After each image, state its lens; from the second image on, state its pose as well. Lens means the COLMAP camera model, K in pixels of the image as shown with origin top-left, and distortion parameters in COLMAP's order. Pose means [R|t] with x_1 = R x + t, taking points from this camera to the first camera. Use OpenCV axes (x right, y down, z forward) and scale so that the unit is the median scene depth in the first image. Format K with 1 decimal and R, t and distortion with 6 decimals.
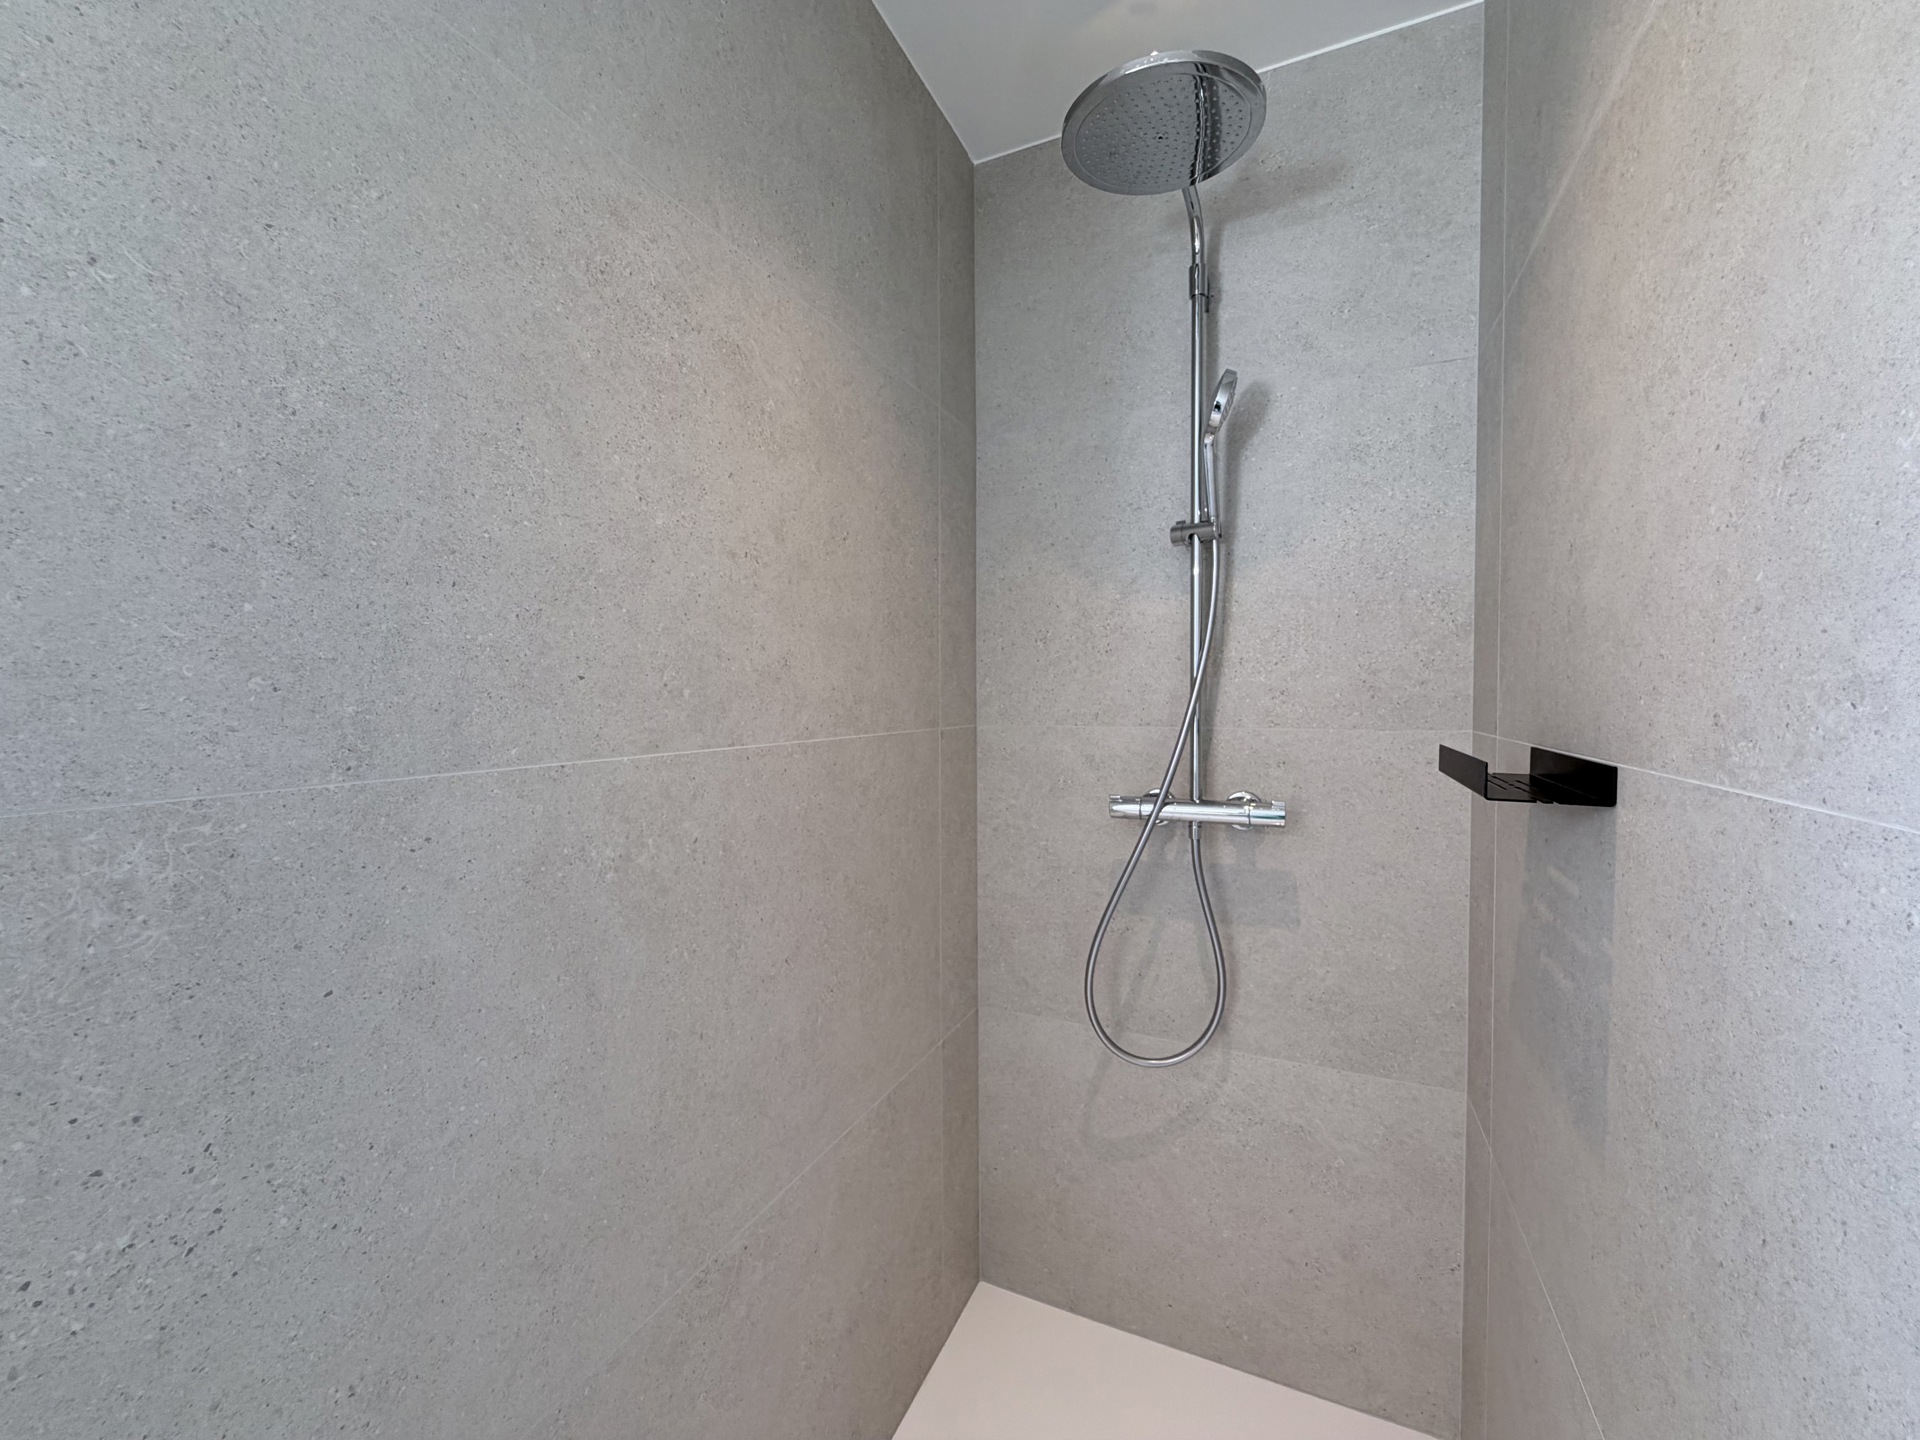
lens RADIAL K [[768.9, 0, 955.8], [0, 768.9, 717.0], [0, 0, 1]] dist [-0.003119, 0.000591]
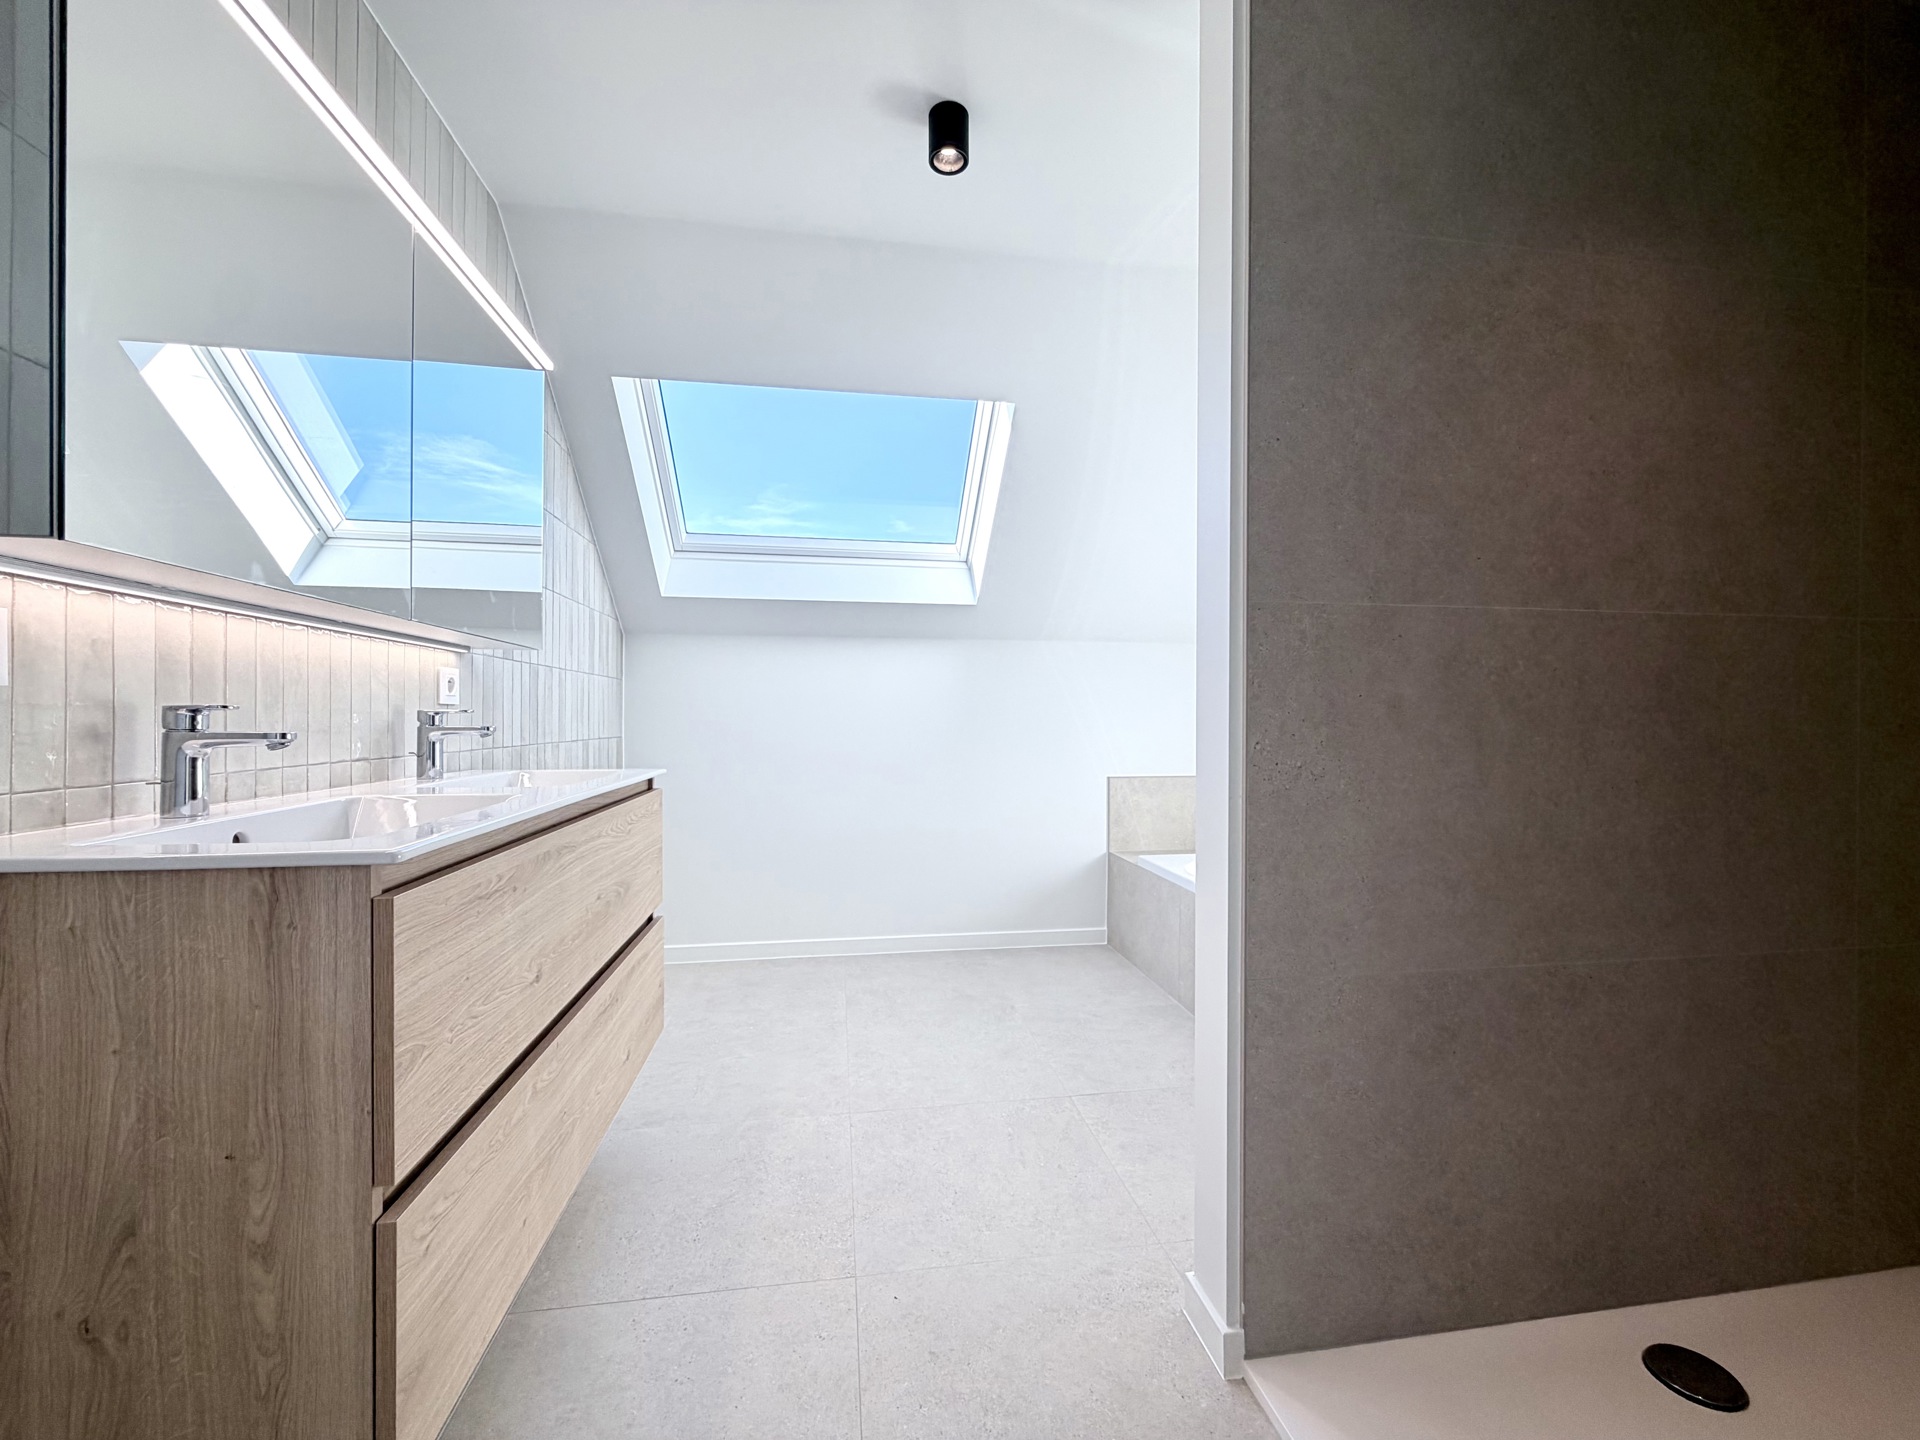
lens RADIAL K [[768.9, 0, 958.9], [0, 768.9, 725.3], [0, 0, 1]] dist [-0.003119, 0.000591]
pose [[0.549708, 0.012974, -0.835256, 0.174856], [-0.027634, 0.999615, -0.002660, 0.197393], [0.834899, 0.024544, 0.549855, -0.504381]]
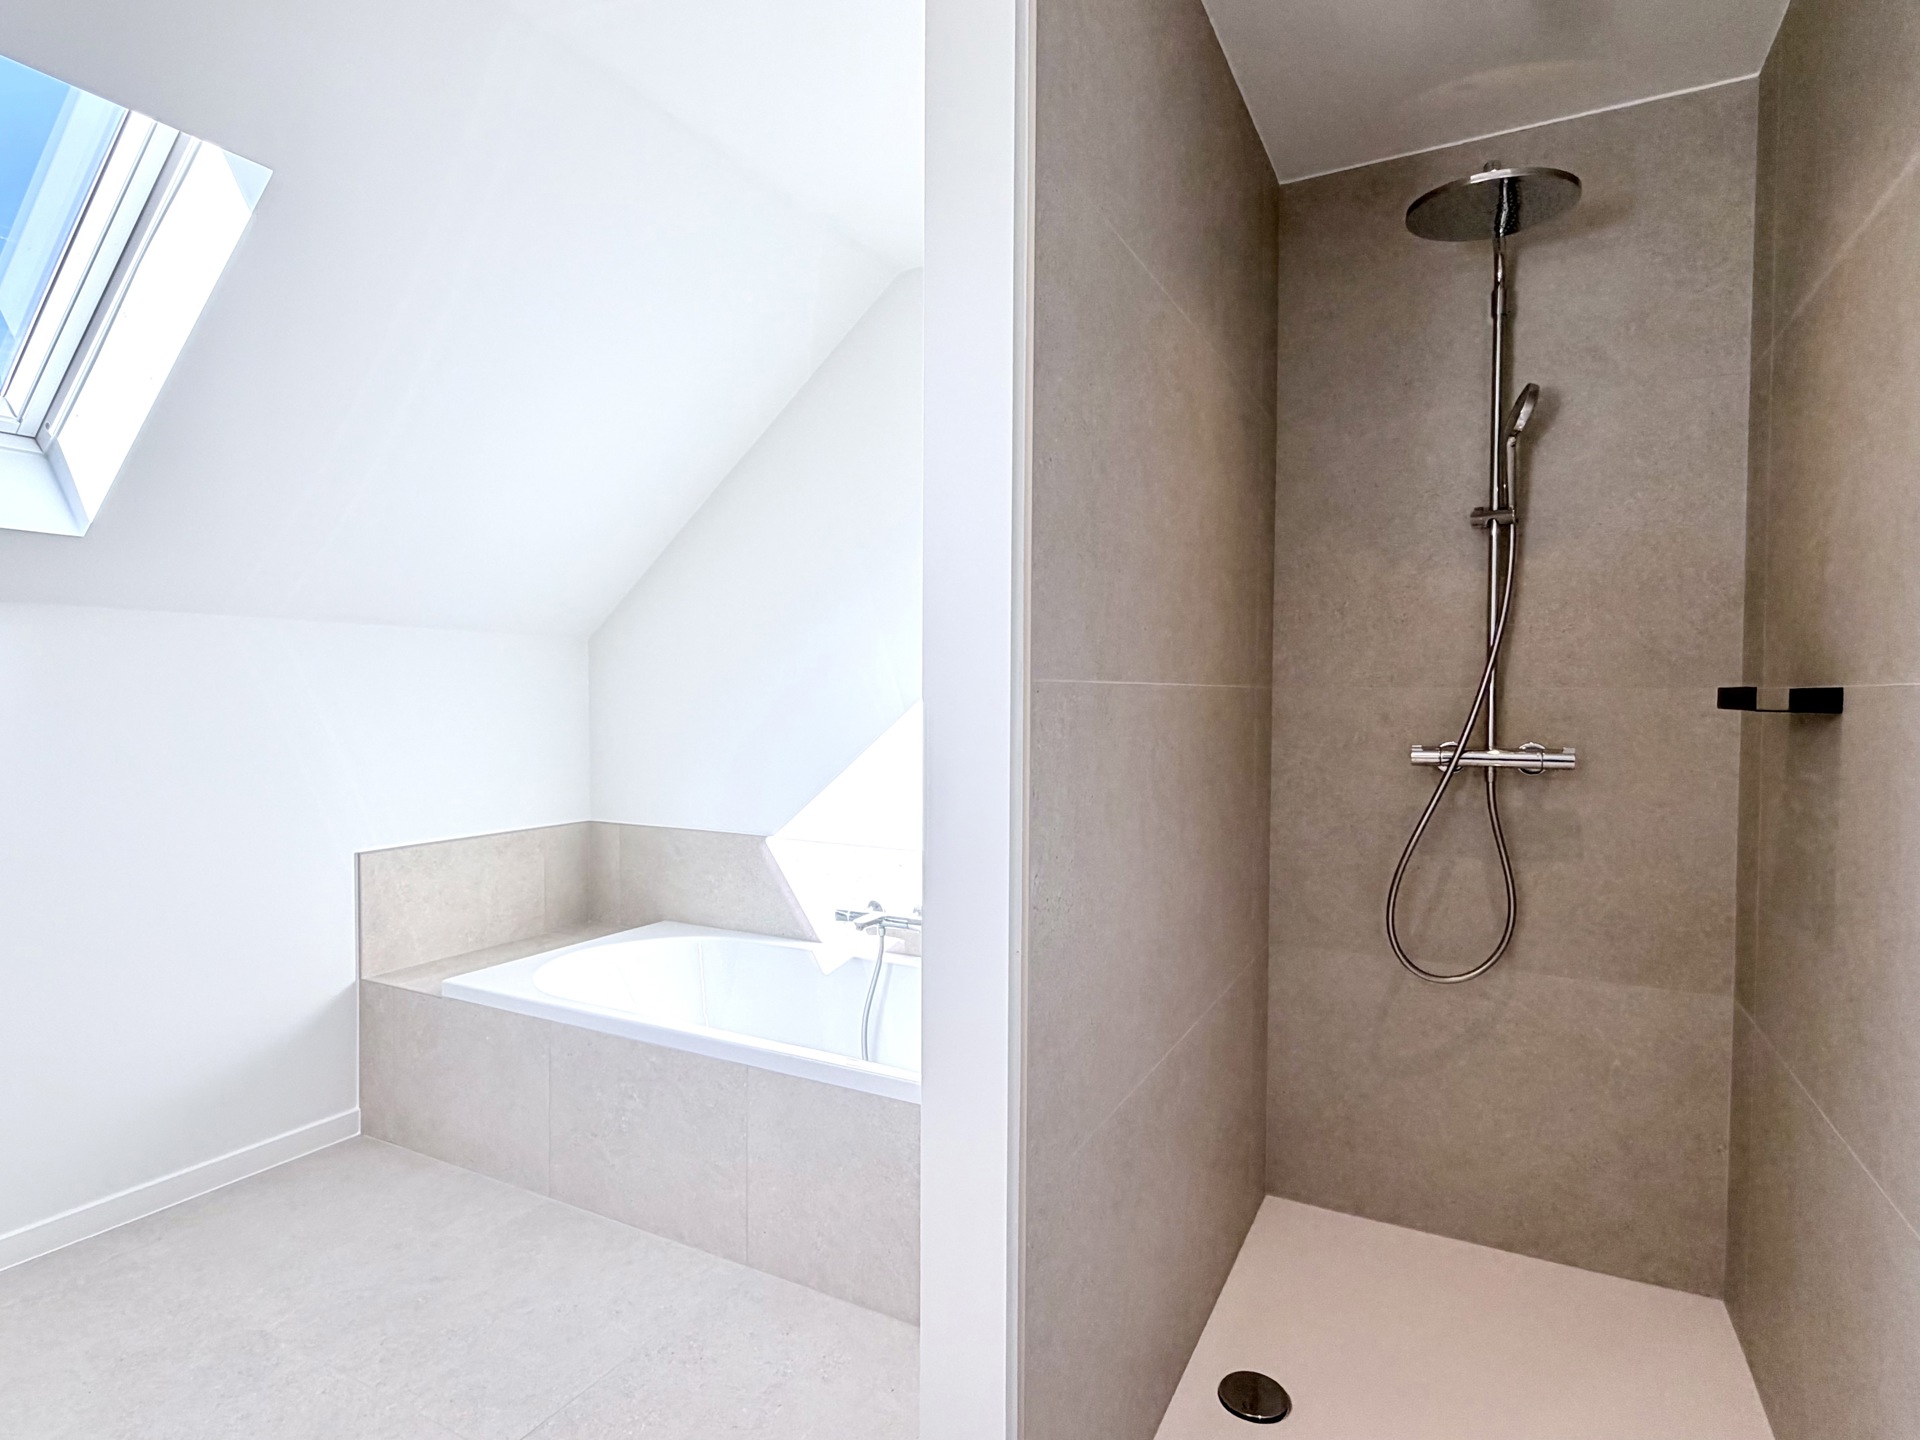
lens RADIAL K [[1004.1, 0, 962.5], [0, 1004.1, 720.5], [0, 0, 1]] dist [-0.003105, -0.000911]
pose [[0.998002, 0.010121, -0.062367, -0.395785], [-0.010094, 0.999949, 0.000746, 0.073834], [0.062372, -0.000115, 0.998053, -0.567861]]
